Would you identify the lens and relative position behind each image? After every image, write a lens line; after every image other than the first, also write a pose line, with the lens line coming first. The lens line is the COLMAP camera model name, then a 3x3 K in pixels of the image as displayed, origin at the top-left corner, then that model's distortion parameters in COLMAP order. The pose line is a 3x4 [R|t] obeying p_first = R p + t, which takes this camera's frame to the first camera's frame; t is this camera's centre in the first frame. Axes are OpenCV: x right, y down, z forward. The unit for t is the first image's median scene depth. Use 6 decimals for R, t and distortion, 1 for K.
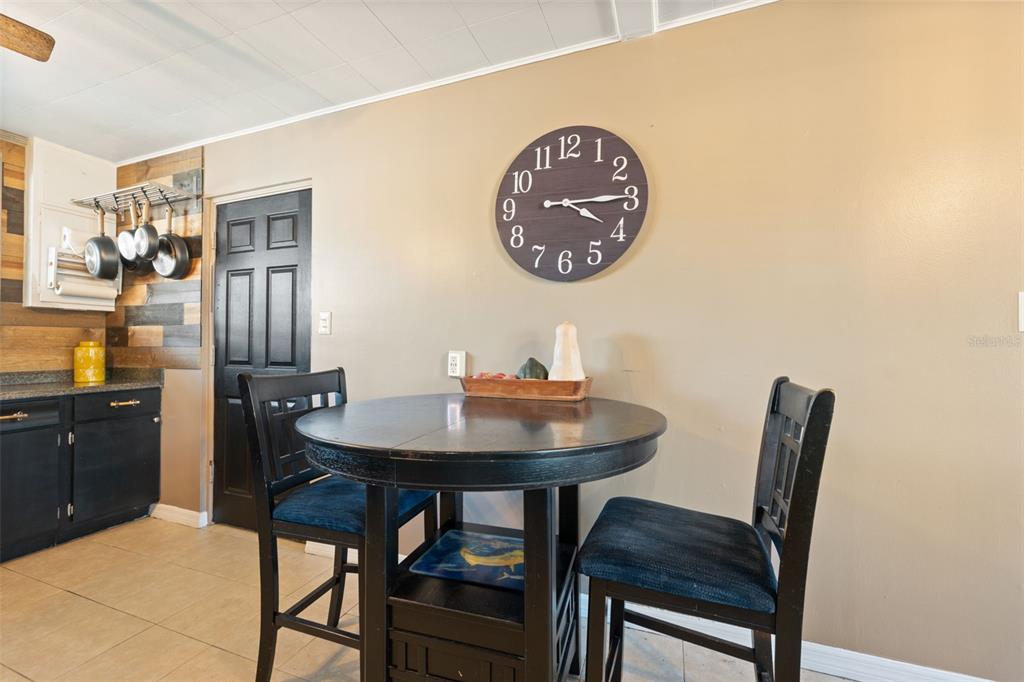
lens RADIAL K [[420.7, 0, 512.0], [0, 420.7, 341.0], [0, 0, 1]] dist [-0.000713, 0.000039]
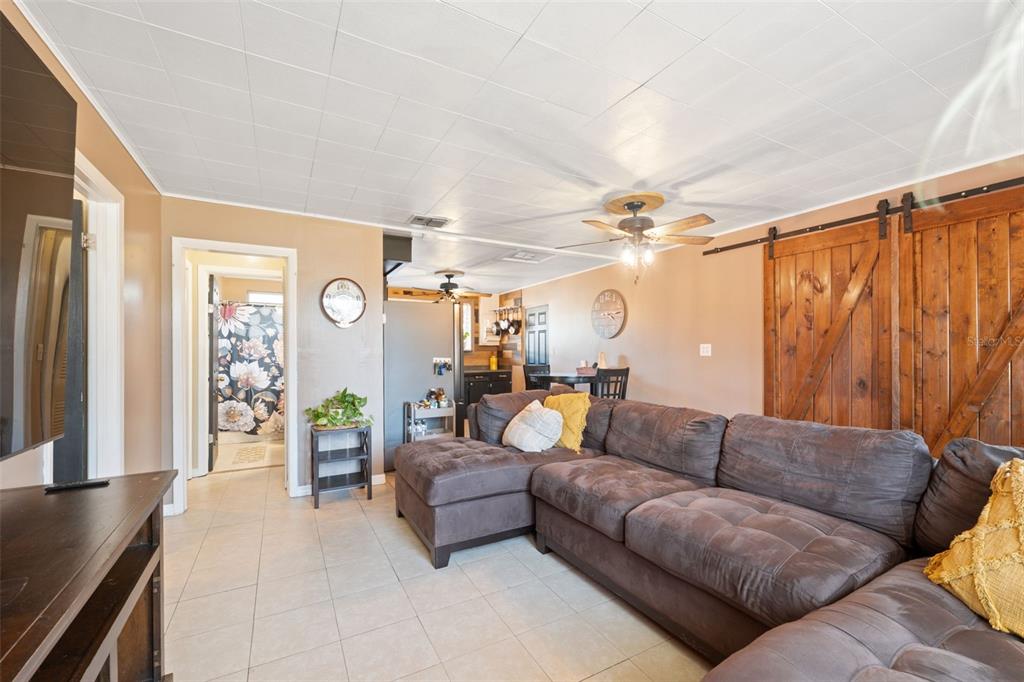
lens RADIAL K [[420.7, 0, 512.0], [0, 420.7, 341.0], [0, 0, 1]] dist [-0.000713, 0.000039]
pose [[0.758534, -0.022037, -0.651260, 1.110211], [0.010144, 0.999706, -0.022013, -0.039179], [0.651554, 0.010092, 0.758535, -1.256050]]
